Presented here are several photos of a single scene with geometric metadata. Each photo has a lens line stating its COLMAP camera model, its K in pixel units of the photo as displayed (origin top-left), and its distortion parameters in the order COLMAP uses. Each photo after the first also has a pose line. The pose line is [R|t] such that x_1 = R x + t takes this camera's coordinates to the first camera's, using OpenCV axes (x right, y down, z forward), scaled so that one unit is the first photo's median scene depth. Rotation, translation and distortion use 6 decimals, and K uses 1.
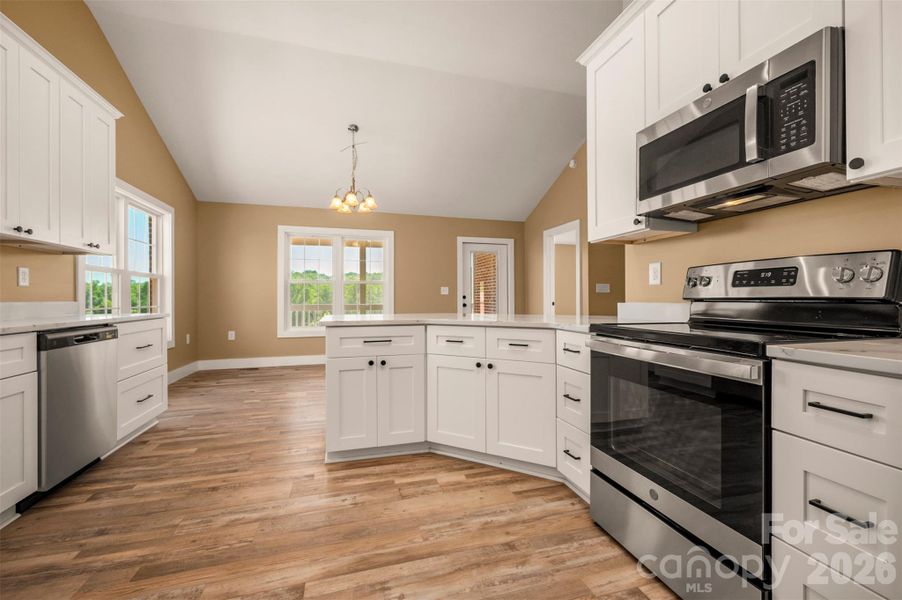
lens RADIAL K [[364.2, 0, 451.9], [0, 364.2, 296.0], [0, 0, 1]] dist [0.000136, -0.000030]
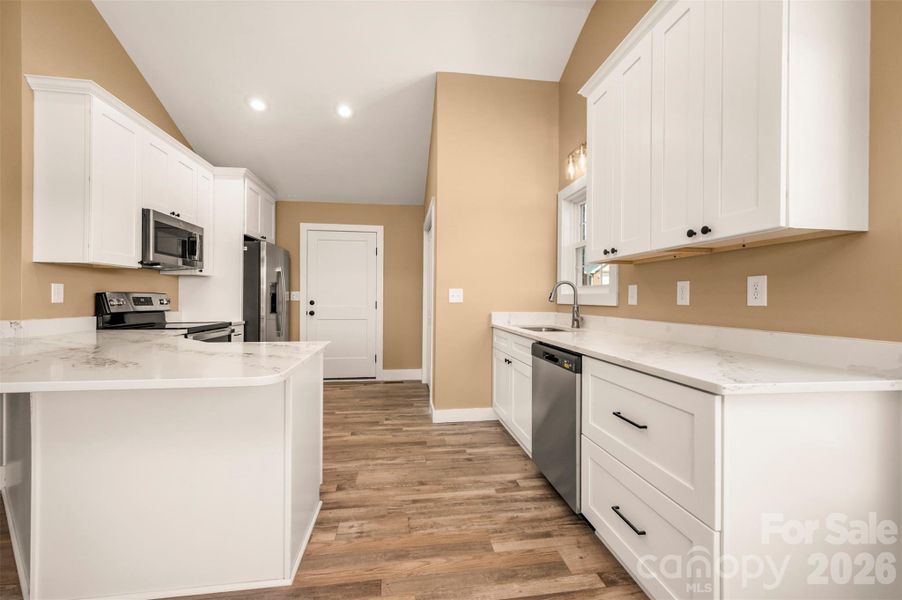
lens RADIAL K [[354.6, 0, 450.6], [0, 354.6, 298.4], [0, 0, 1]] dist [0.000792, 0.000052]
pose [[-0.989432, -0.000120, 0.144995, -1.029317], [-0.001180, 0.999973, -0.007222, -0.047053], [-0.144990, -0.007316, -0.989406, 2.382701]]
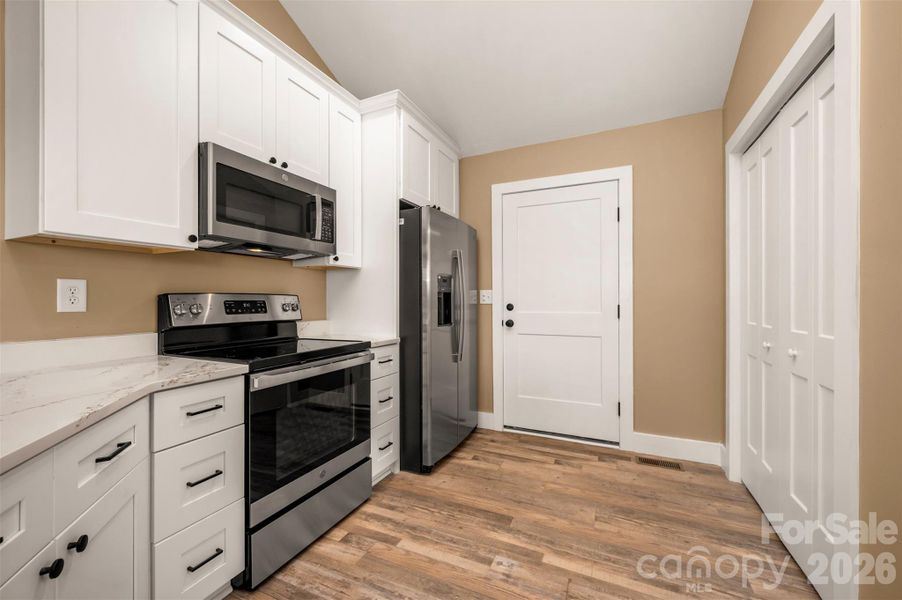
lens RADIAL K [[354.6, 0, 450.6], [0, 354.6, 298.4], [0, 0, 1]] dist [0.000792, 0.000052]
pose [[-0.740068, 0.008162, 0.672483, -0.504991], [0.002043, 0.999949, -0.009888, -0.059134], [-0.672529, -0.005944, -0.740047, 1.260681]]
